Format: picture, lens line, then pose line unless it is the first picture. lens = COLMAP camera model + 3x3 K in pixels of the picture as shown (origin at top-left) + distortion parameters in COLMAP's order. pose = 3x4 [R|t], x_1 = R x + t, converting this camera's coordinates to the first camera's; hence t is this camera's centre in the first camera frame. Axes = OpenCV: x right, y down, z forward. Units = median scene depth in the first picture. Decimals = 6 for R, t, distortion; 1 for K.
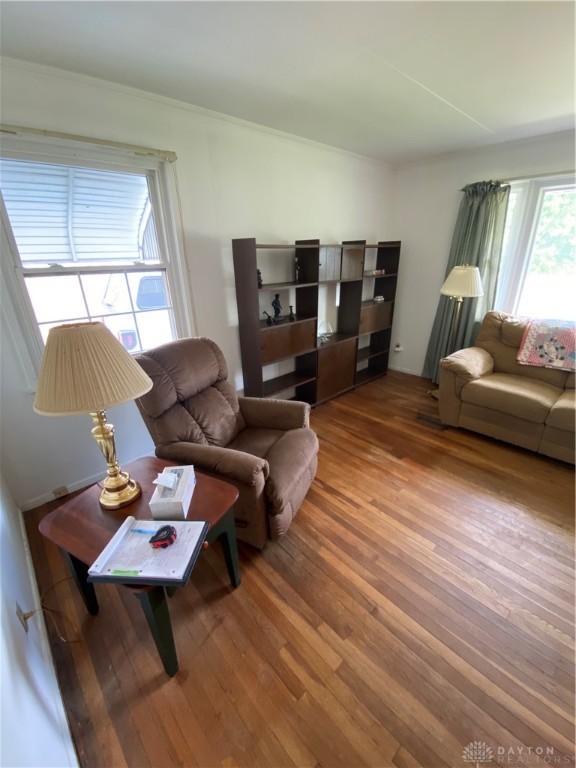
lens RADIAL K [[317.2, 0, 288.0], [0, 317.2, 382.5], [0, 0, 1]] dist [-0.013061, -0.000316]
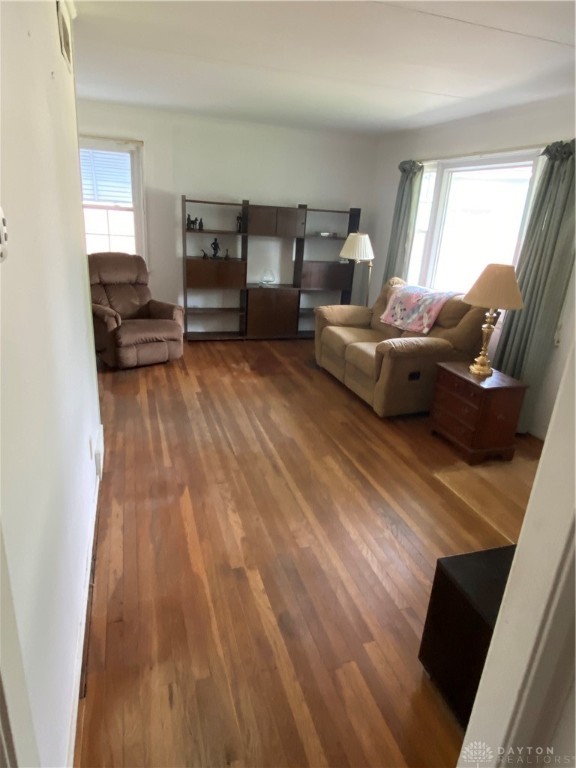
lens RADIAL K [[475.6, 0, 287.8], [0, 475.6, 383.2], [0, 0, 1]] dist [0.003920, 0.000257]
pose [[0.897495, 0.225432, -0.379057, 1.167837], [-0.241077, 0.970485, 0.006366, 0.230813], [0.369304, 0.085668, 0.925352, -0.701204]]
